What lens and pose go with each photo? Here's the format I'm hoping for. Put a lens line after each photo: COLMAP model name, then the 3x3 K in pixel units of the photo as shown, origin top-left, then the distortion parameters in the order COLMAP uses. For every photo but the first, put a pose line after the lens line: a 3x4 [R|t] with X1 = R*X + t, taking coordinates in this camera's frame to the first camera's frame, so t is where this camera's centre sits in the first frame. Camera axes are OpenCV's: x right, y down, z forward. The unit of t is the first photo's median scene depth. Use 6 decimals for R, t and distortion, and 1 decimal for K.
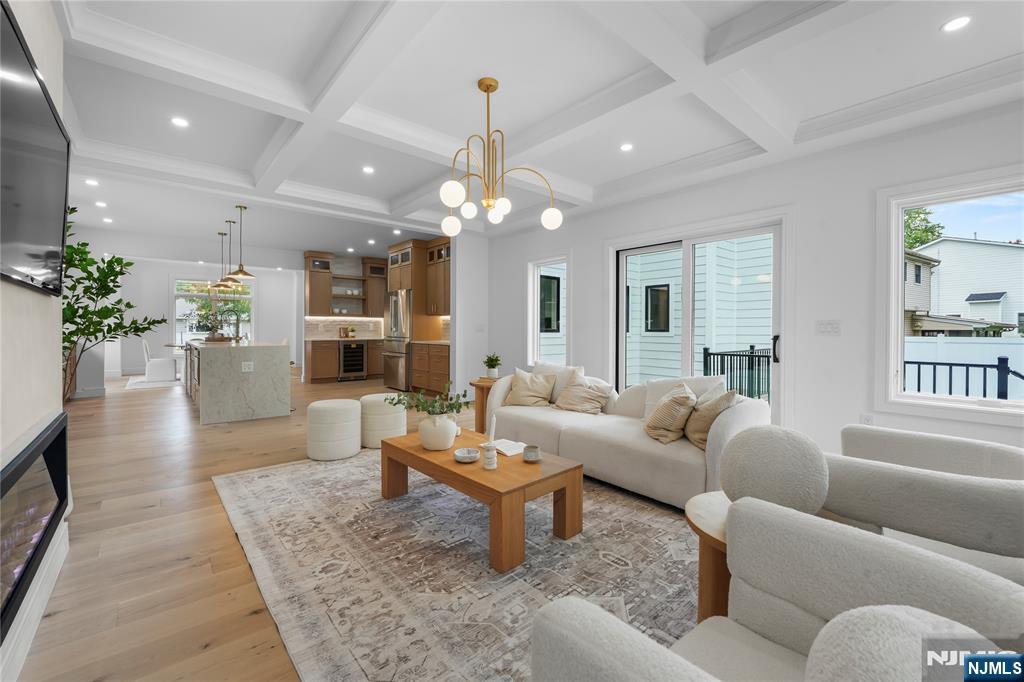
lens RADIAL K [[423.4, 0, 506.3], [0, 423.4, 333.2], [0, 0, 1]] dist [-0.001433, -0.000137]
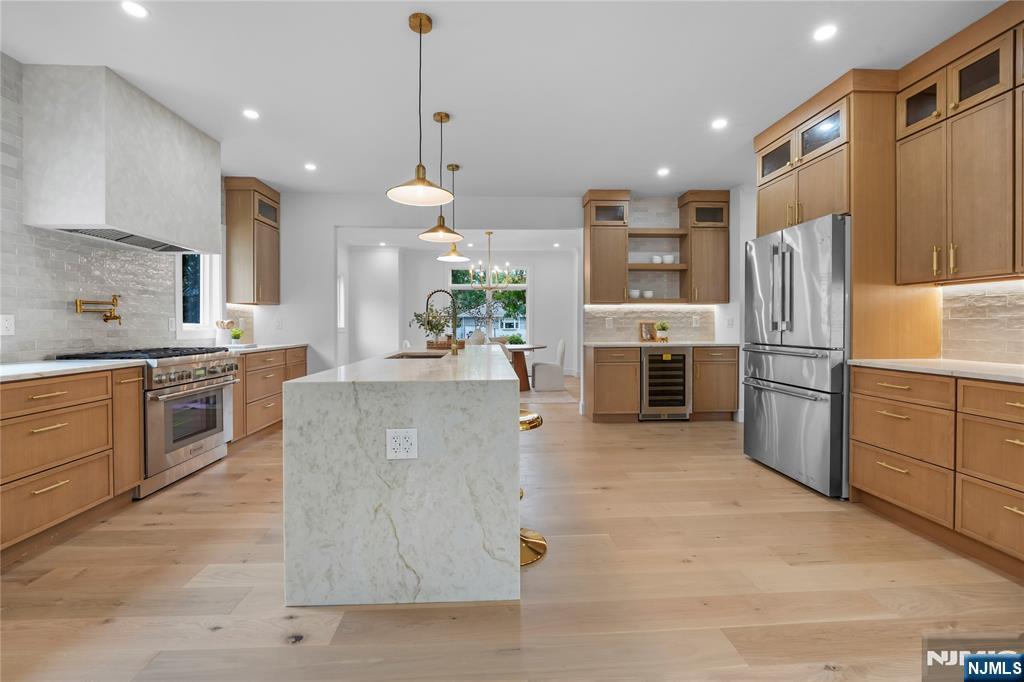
lens RADIAL K [[423.4, 0, 507.0], [0, 423.4, 331.4], [0, 0, 1]] dist [-0.001433, -0.000137]
pose [[0.798474, 0.001341, -0.602027, -0.198025], [0.002068, 0.999986, 0.004969, -0.005488], [0.602025, -0.005213, 0.798460, 0.447521]]
